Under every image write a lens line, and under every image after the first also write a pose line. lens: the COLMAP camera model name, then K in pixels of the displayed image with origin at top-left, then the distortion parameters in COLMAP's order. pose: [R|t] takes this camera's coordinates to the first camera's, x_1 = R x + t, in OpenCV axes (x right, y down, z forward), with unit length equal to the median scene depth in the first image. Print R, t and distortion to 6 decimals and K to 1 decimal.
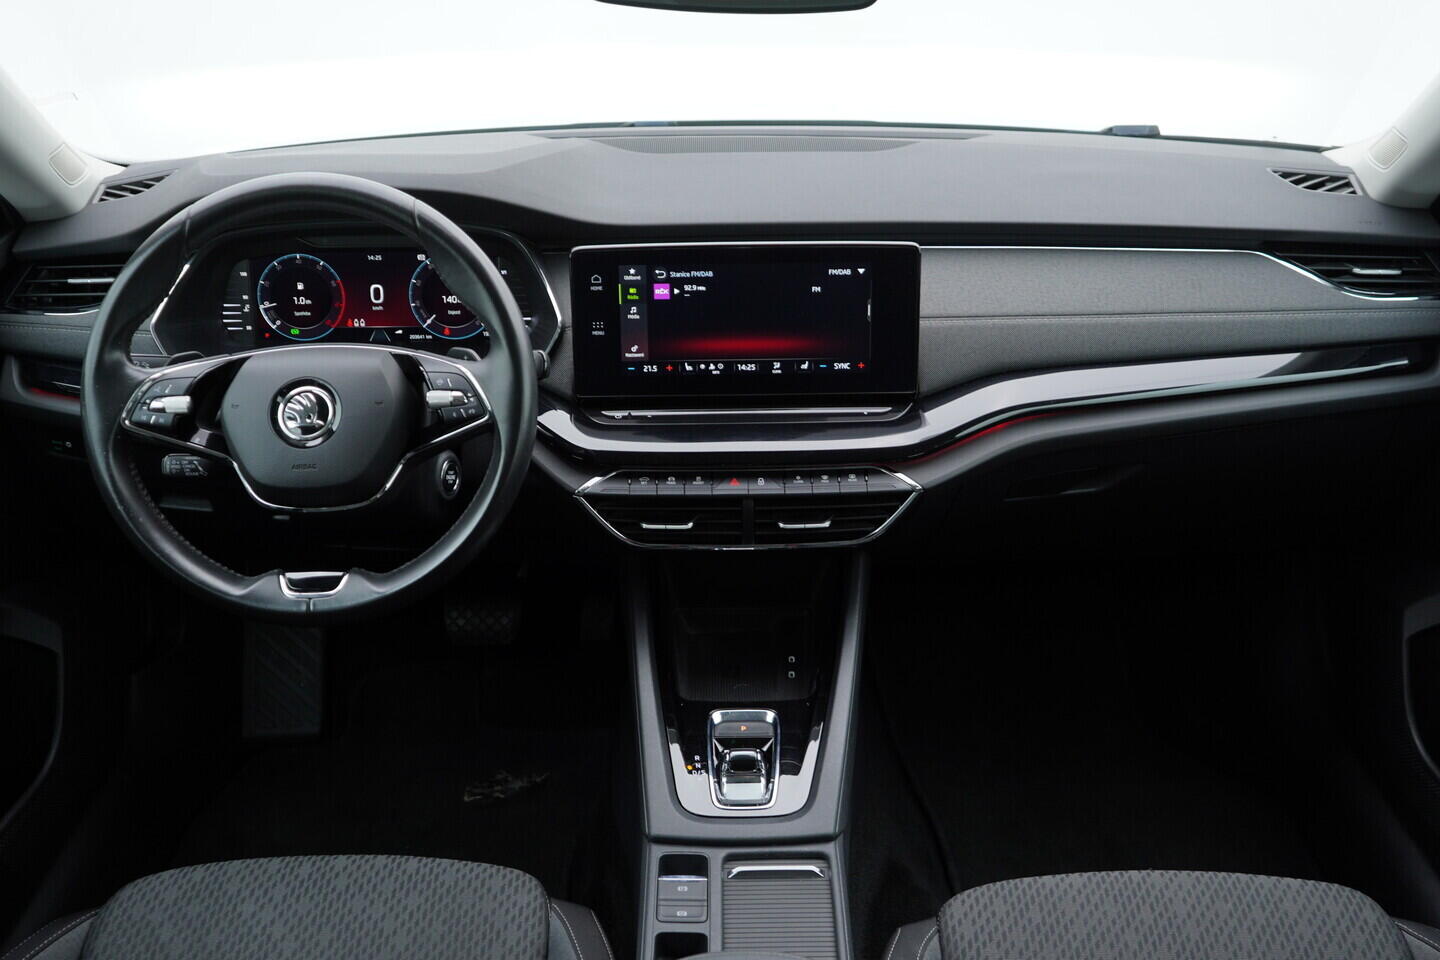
lens RADIAL K [[1471.3, 0, 729.4], [0, 1471.3, 481.8], [0, 0, 1]] dist [0.001031, 0.000000]
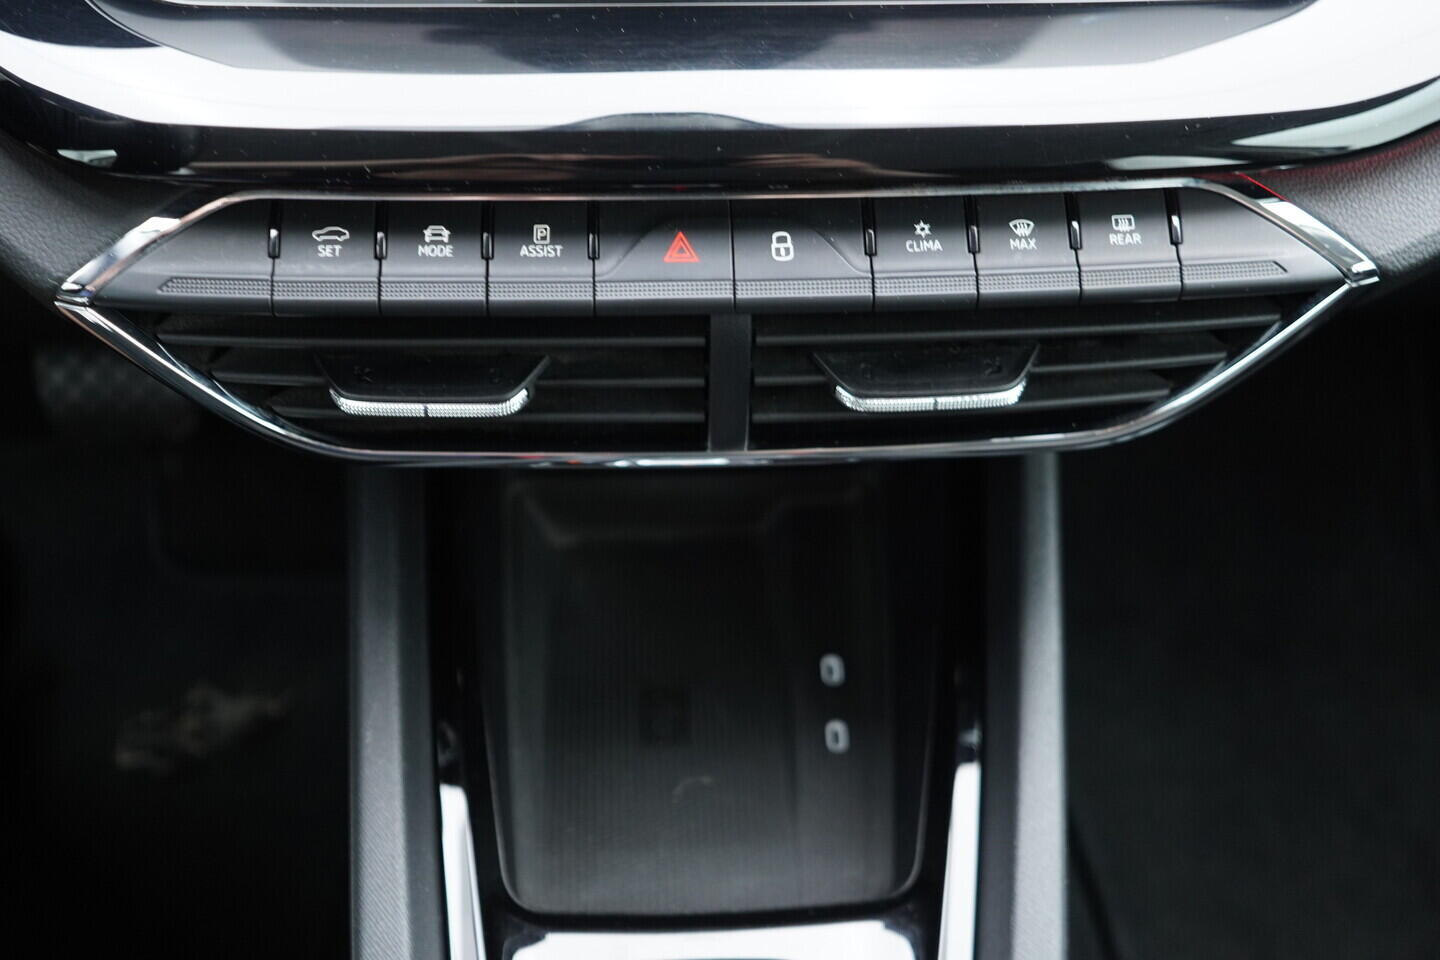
lens RADIAL K [[1471.3, 0, 720.9], [0, 1471.3, 486.4], [0, 0, 1]] dist [0.001031, 0.000000]
pose [[0.998730, -0.008676, 0.049634, -0.002653], [-0.008295, 0.943313, 0.331801, -0.046330], [-0.049699, -0.331792, 0.942043, 0.738791]]
